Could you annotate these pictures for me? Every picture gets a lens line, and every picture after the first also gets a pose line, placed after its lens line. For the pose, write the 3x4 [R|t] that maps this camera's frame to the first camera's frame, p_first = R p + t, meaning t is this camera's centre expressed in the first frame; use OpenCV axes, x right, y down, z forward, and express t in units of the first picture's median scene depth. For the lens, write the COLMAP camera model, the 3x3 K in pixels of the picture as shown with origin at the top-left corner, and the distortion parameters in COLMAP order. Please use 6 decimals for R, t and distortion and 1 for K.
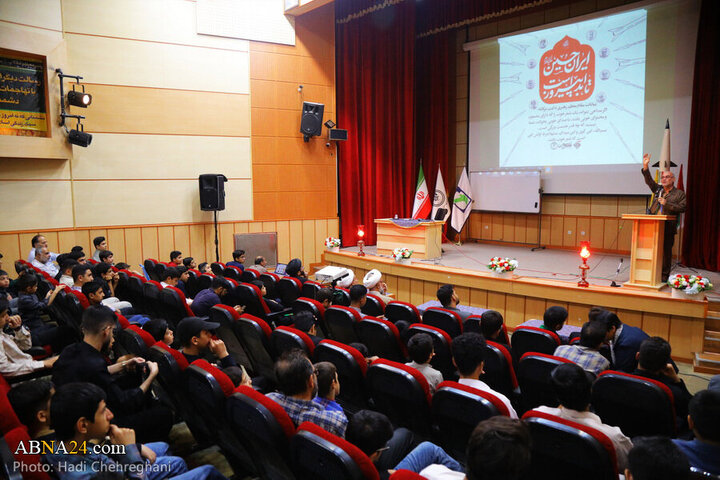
lens RADIAL K [[496.6, 0, 360.0], [0, 496.6, 240.0], [0, 0, 1]] dist [-0.080655, 0.002268]
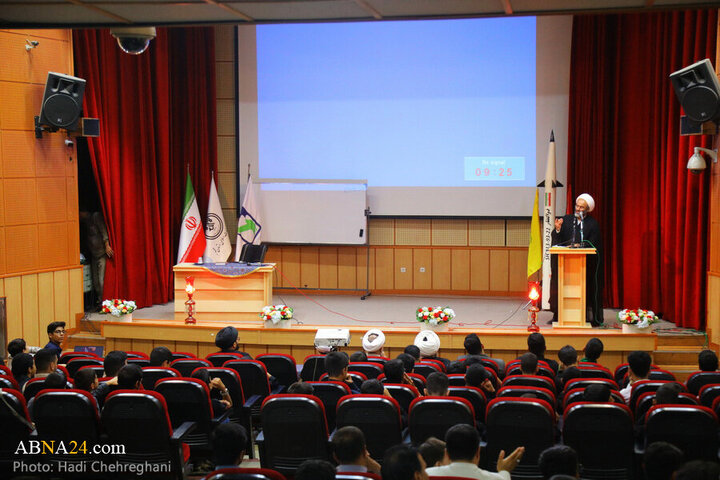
lens RADIAL K [[1181.5, 0, 360.0], [0, 1181.5, 240.0], [0, 0, 1]] dist [0.242497, 0.056195]
pose [[0.805209, -0.037057, 0.591832, -0.687890], [0.060005, 0.998014, -0.019149, -0.031943], [-0.589948, 0.050932, 0.805834, -0.375337]]
